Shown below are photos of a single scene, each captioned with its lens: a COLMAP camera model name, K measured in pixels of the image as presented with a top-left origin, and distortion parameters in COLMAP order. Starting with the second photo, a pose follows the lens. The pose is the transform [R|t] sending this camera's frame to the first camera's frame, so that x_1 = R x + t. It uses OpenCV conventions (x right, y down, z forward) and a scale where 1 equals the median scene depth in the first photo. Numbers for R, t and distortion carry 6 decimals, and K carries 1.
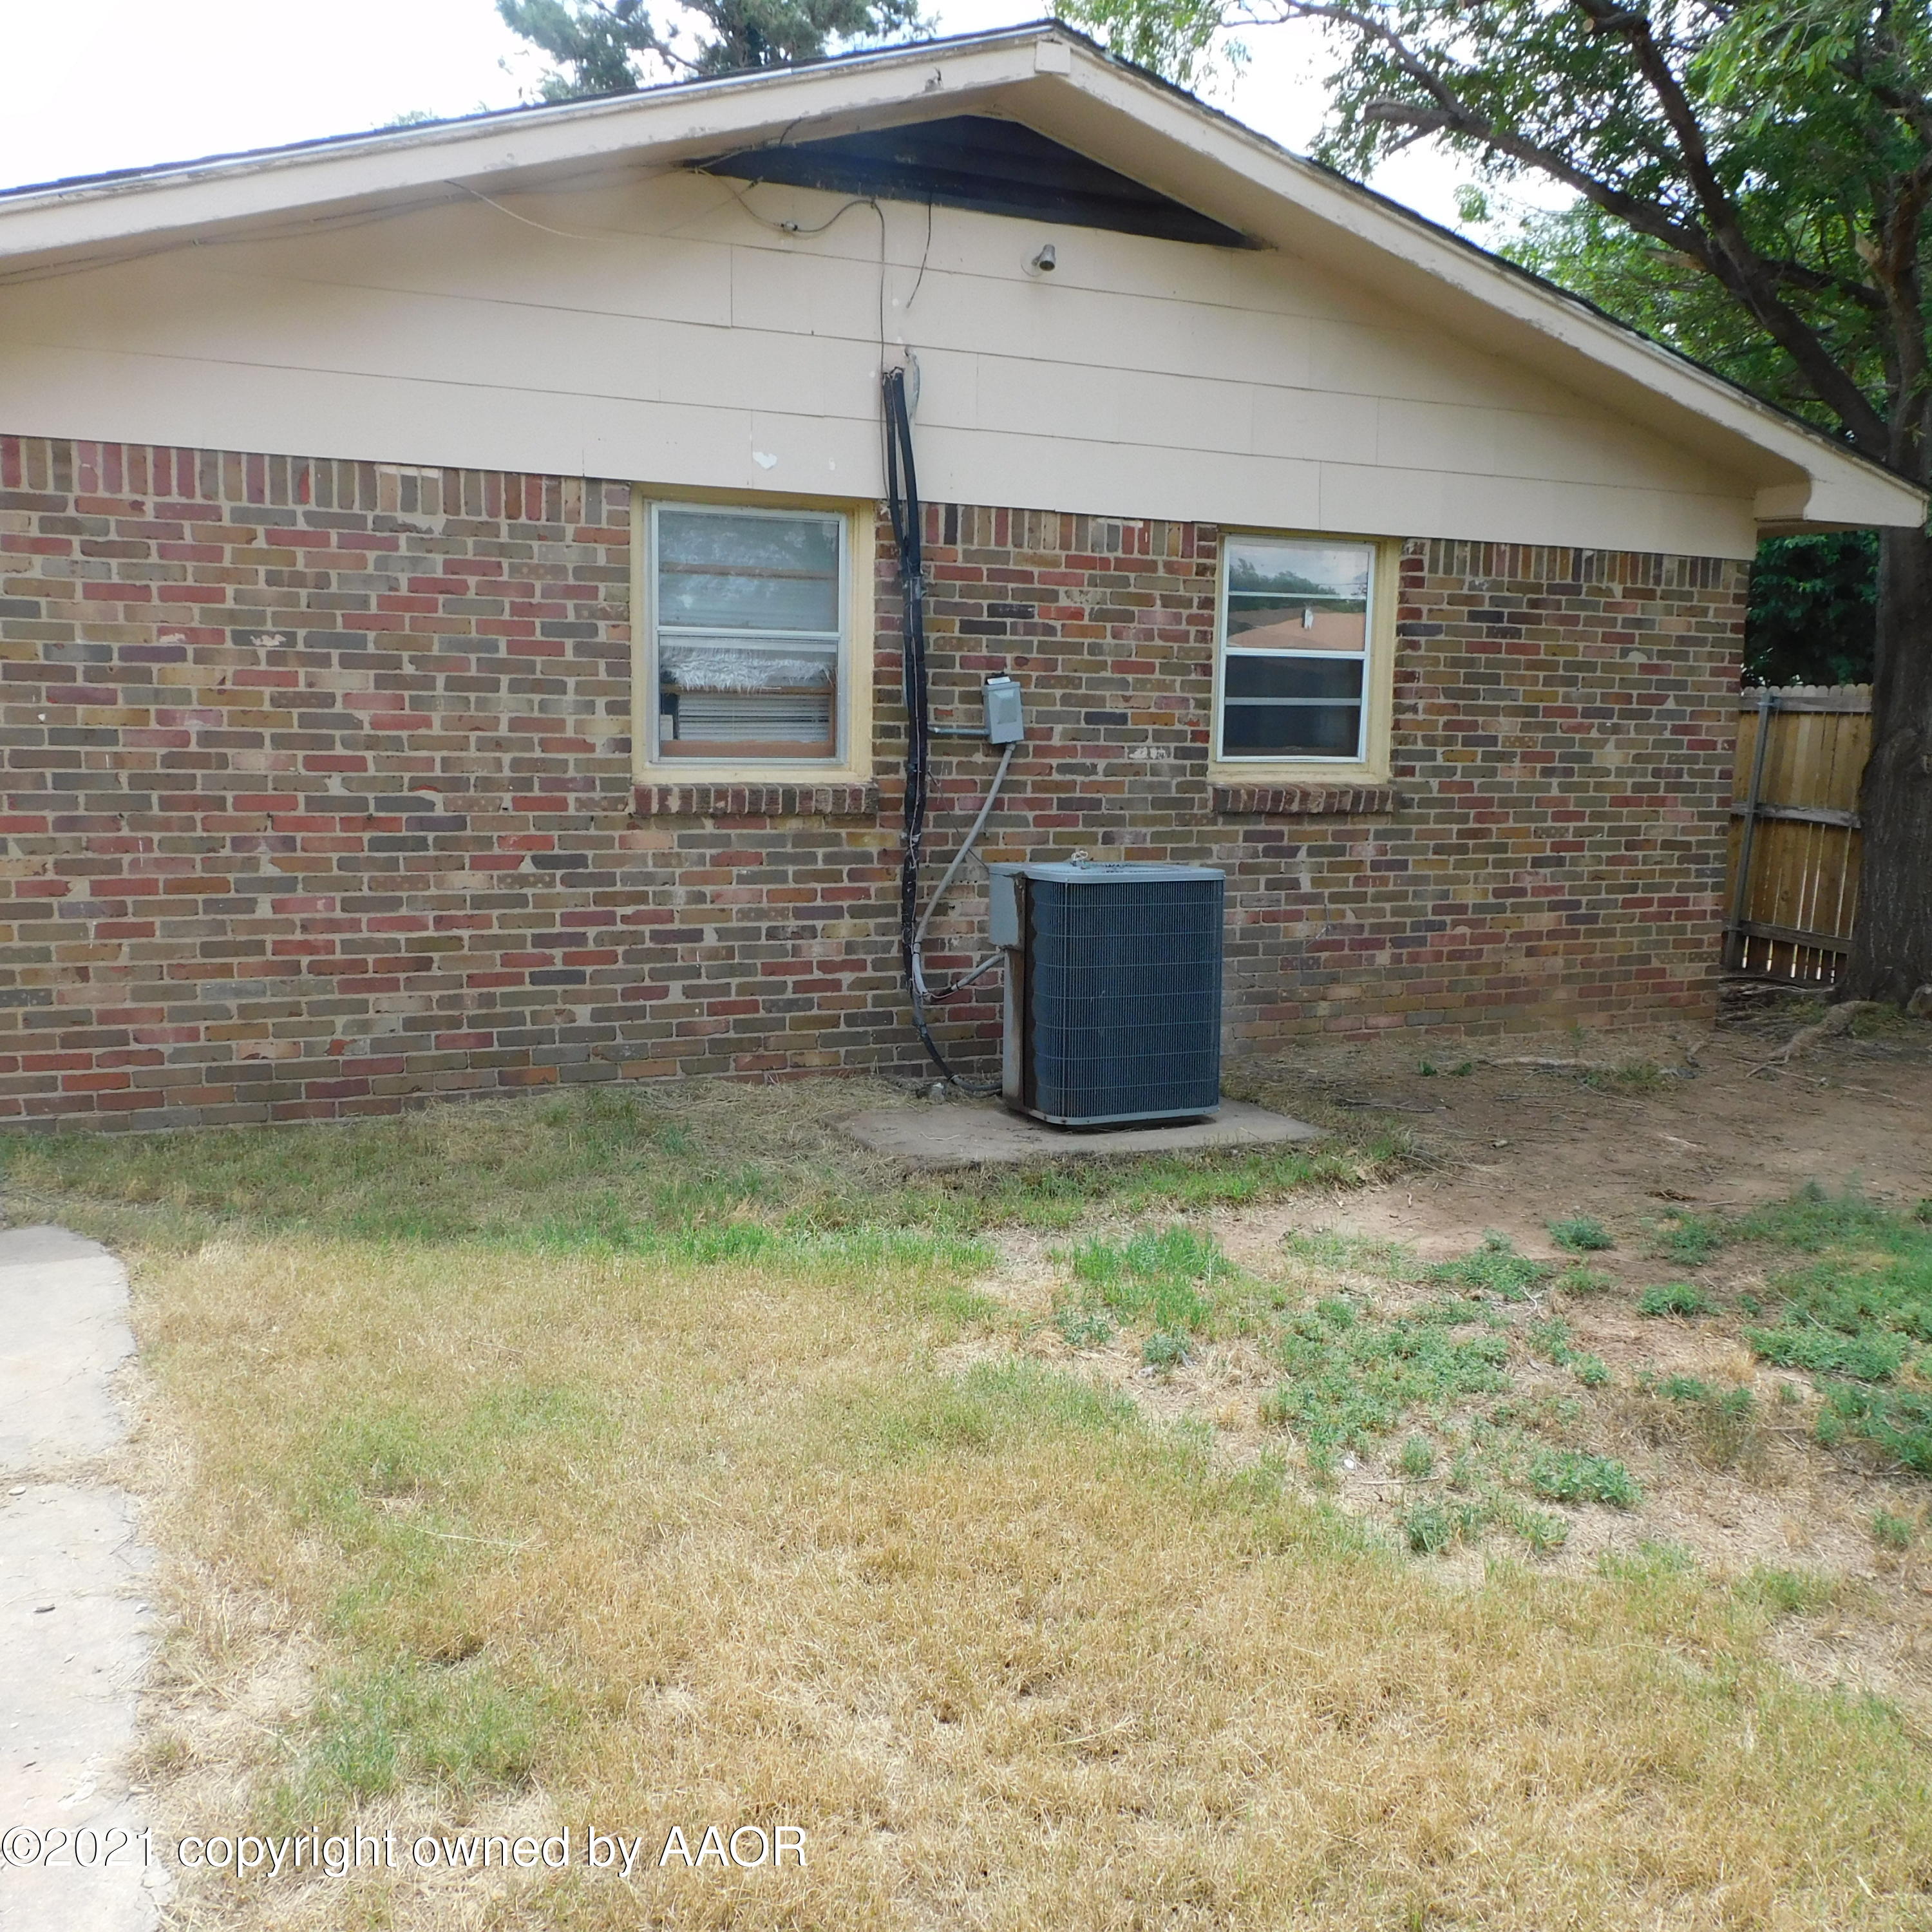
lens RADIAL K [[1870.3, 0, 966.0], [0, 1870.3, 966.0], [0, 0, 1]] dist [-0.012659, 0.014112]
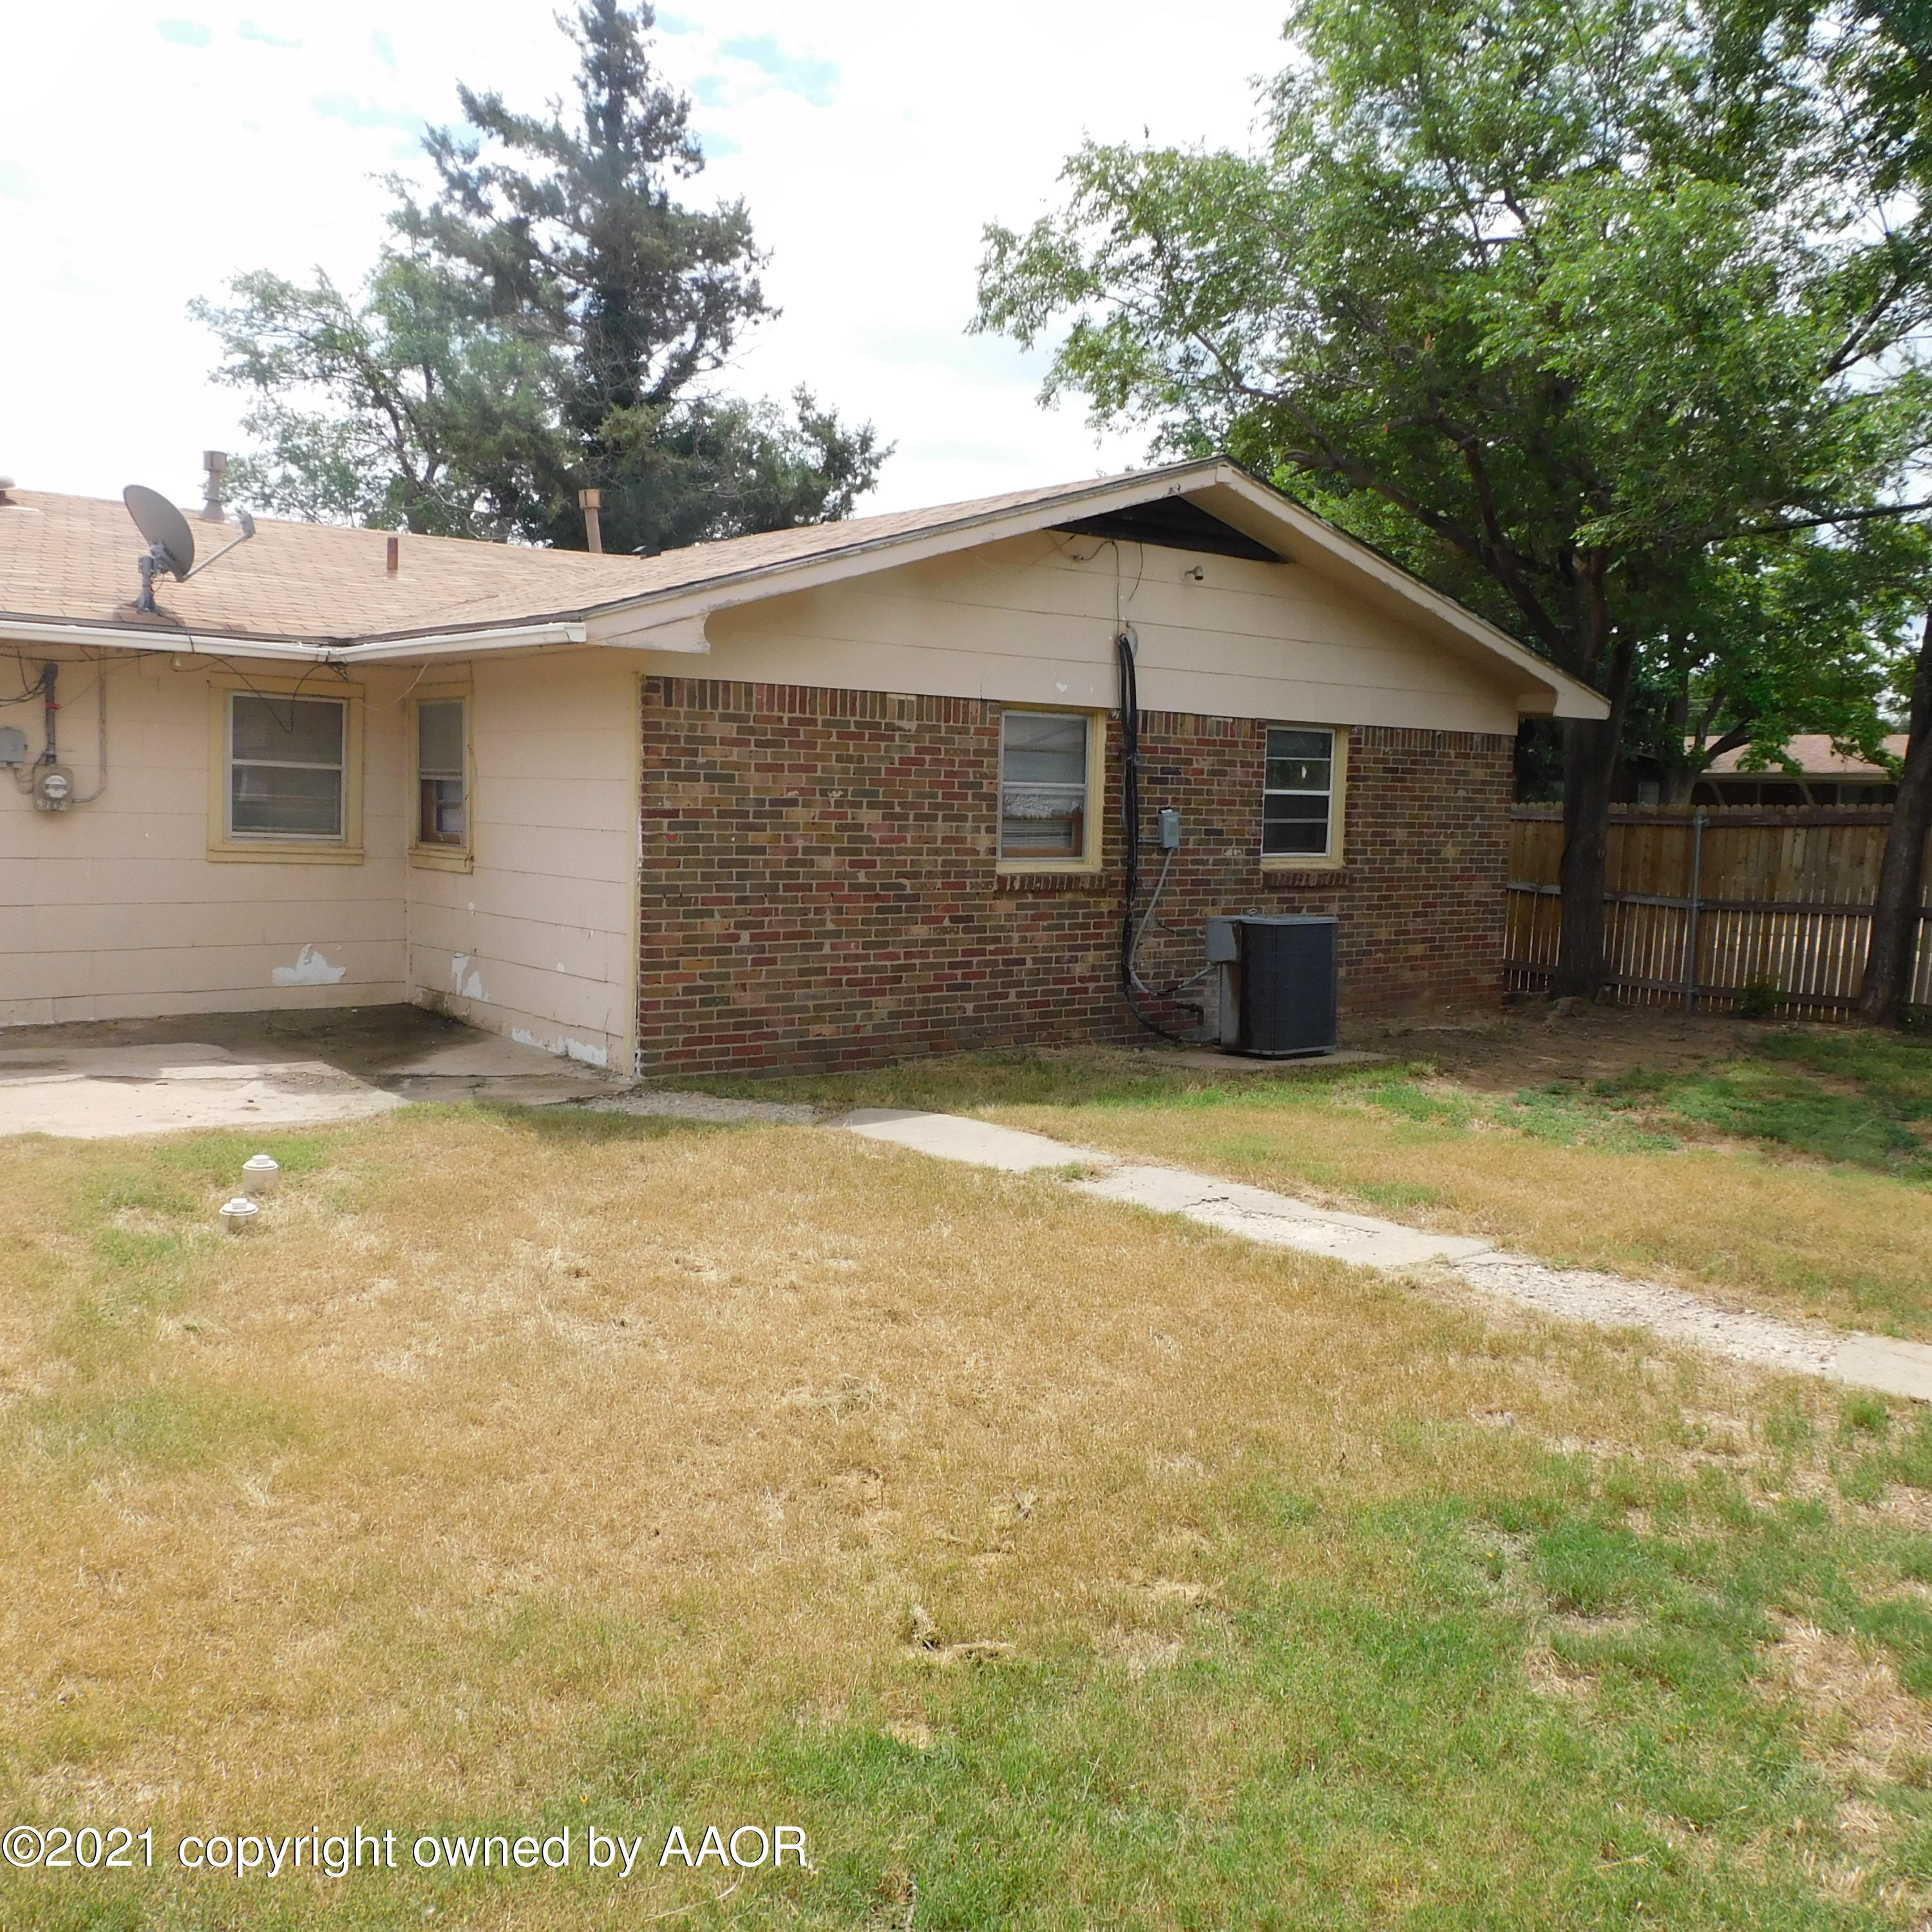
lens RADIAL K [[1870.3, 0, 966.0], [0, 1870.3, 966.0], [0, 0, 1]] dist [-0.012659, 0.014112]
pose [[0.966023, -0.021725, 0.257541, -0.660572], [0.031927, 0.998860, -0.035500, 0.048332], [-0.256476, 0.042516, 0.965615, -0.660574]]
